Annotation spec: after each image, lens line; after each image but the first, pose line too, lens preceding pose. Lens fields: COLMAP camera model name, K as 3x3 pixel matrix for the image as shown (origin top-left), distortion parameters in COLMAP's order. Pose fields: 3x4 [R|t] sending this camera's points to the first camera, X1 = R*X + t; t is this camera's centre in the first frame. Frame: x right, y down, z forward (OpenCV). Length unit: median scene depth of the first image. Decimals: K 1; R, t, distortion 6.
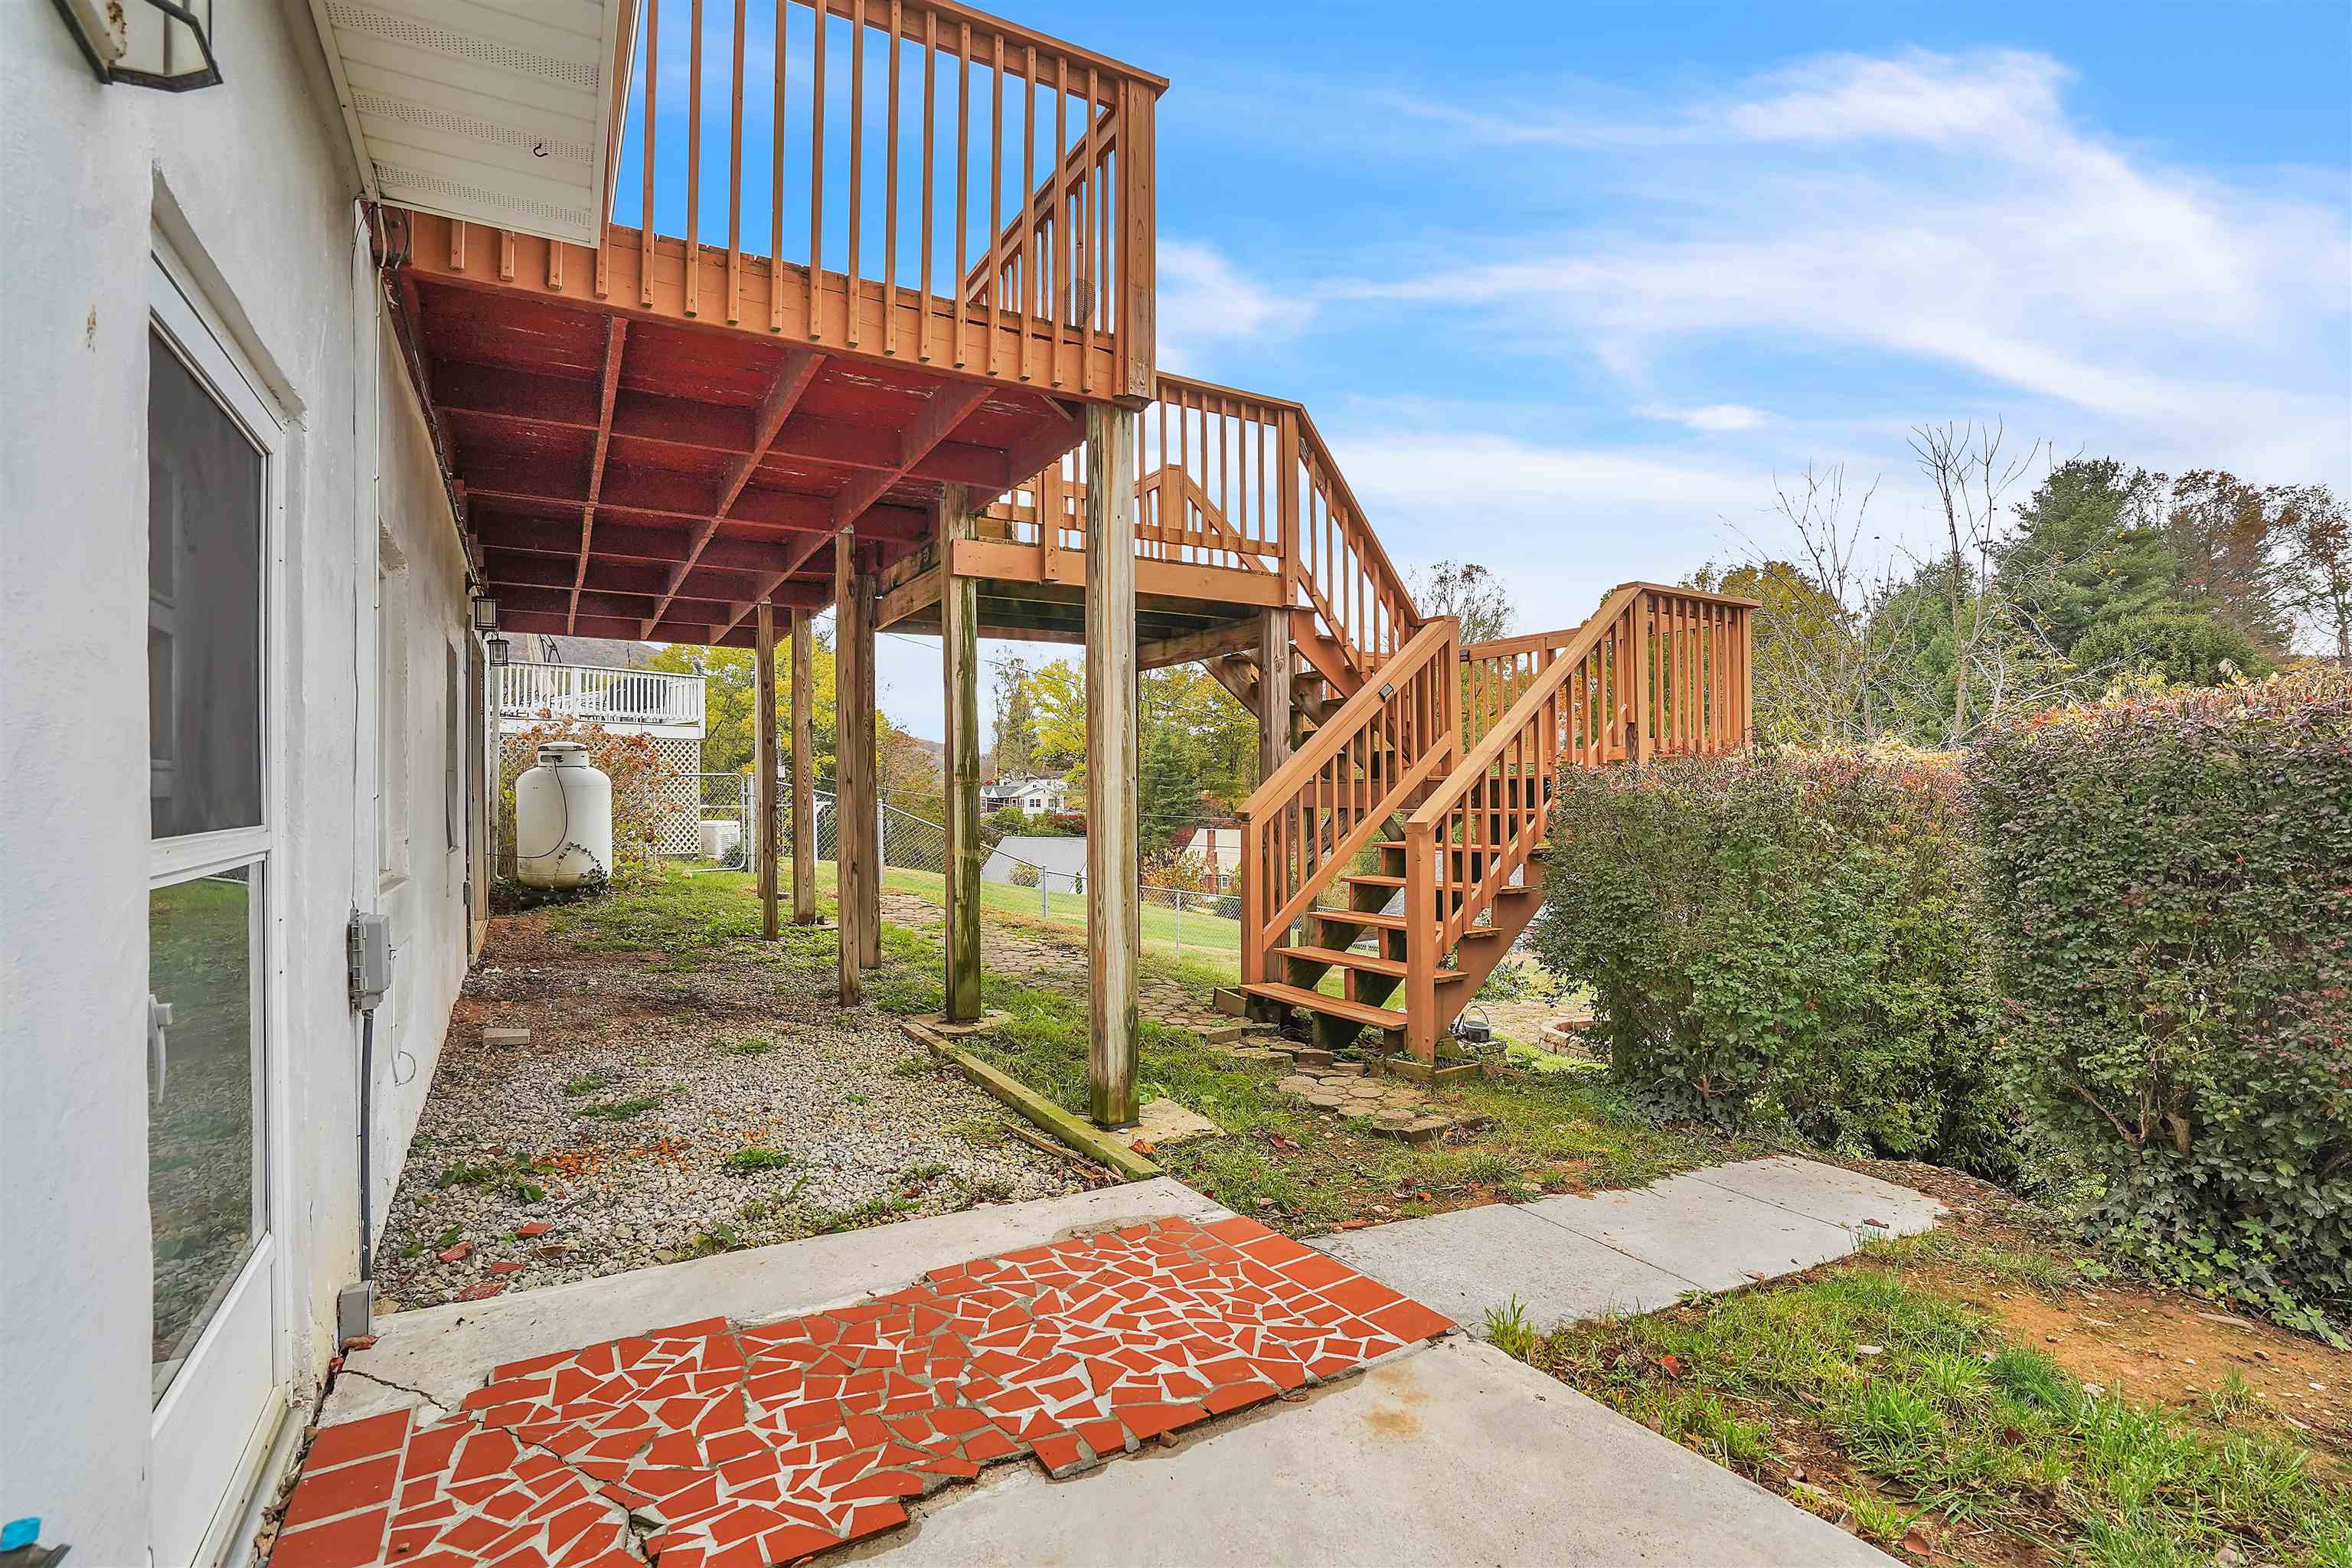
lens RADIAL K [[1123.5, 0, 1191.5], [0, 1123.5, 785.0], [0, 0, 1]] dist [-0.013792, 0.002817]
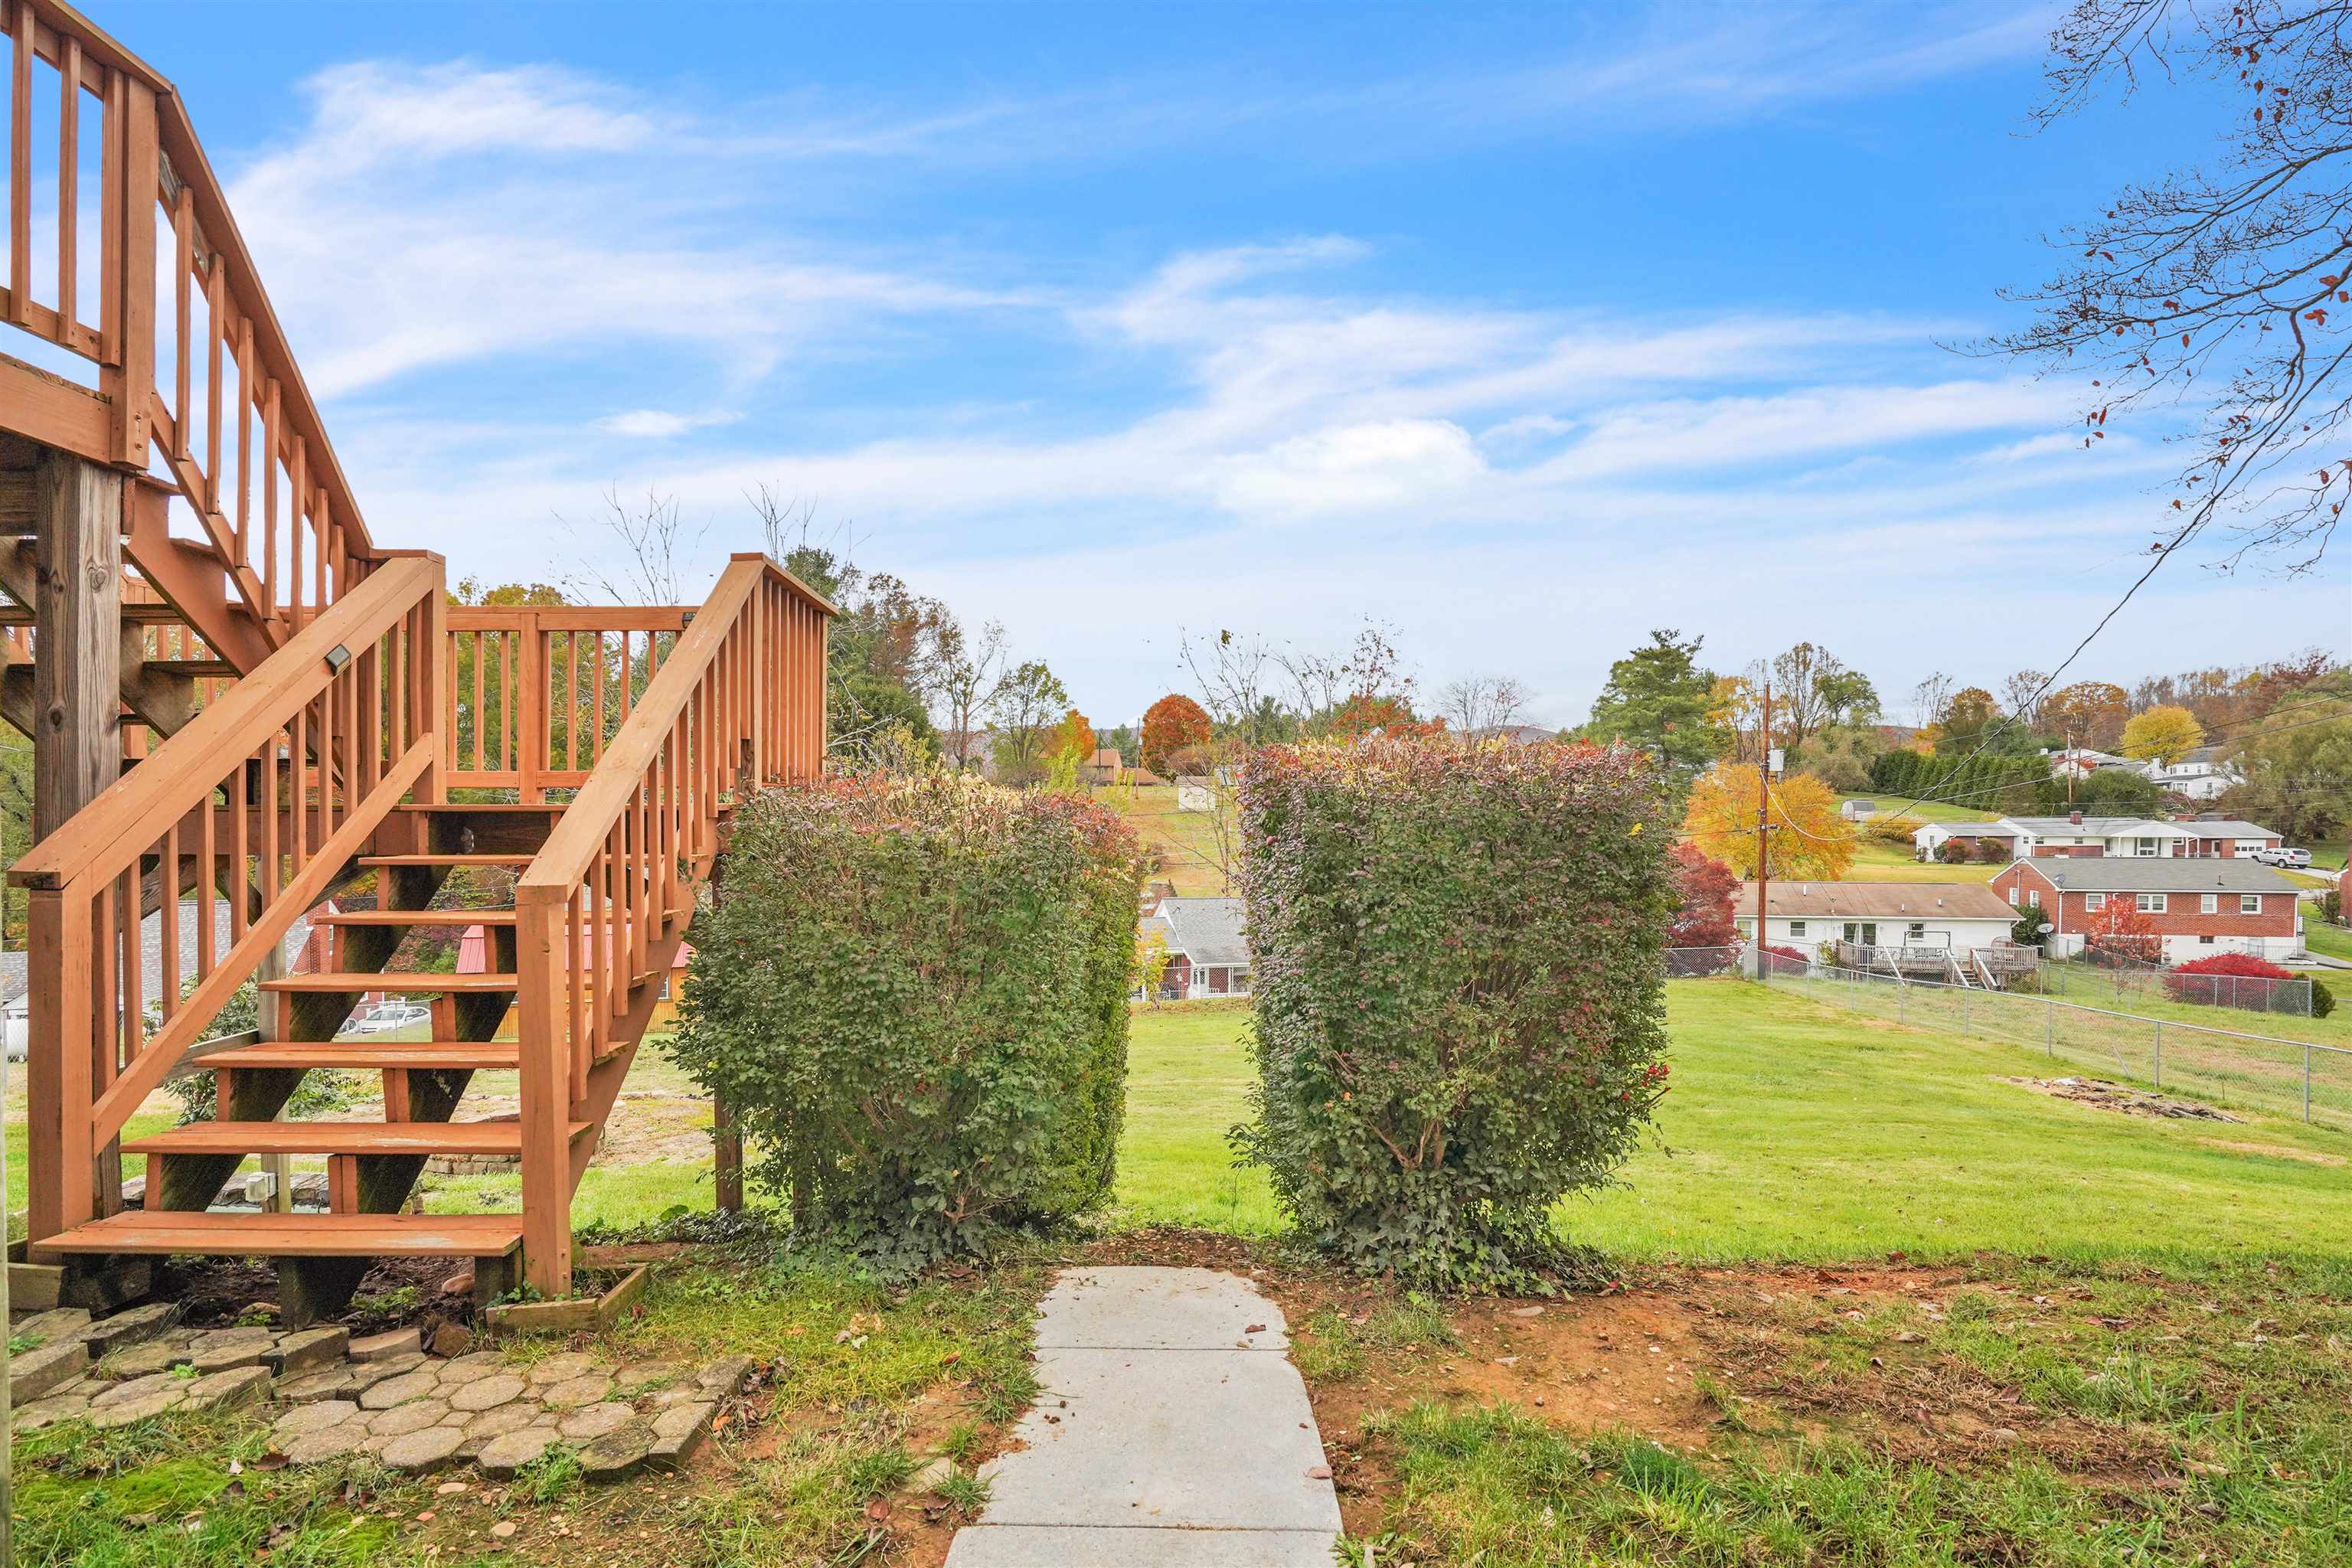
lens RADIAL K [[1123.5, 0, 1137.3], [0, 1123.5, 822.7], [0, 0, 1]] dist [-0.013792, 0.002817]
pose [[0.527356, 0.006848, 0.849617, -0.105118], [-0.009840, 0.999950, -0.001952, -0.000138], [-0.849588, -0.007331, 0.527397, 0.357363]]
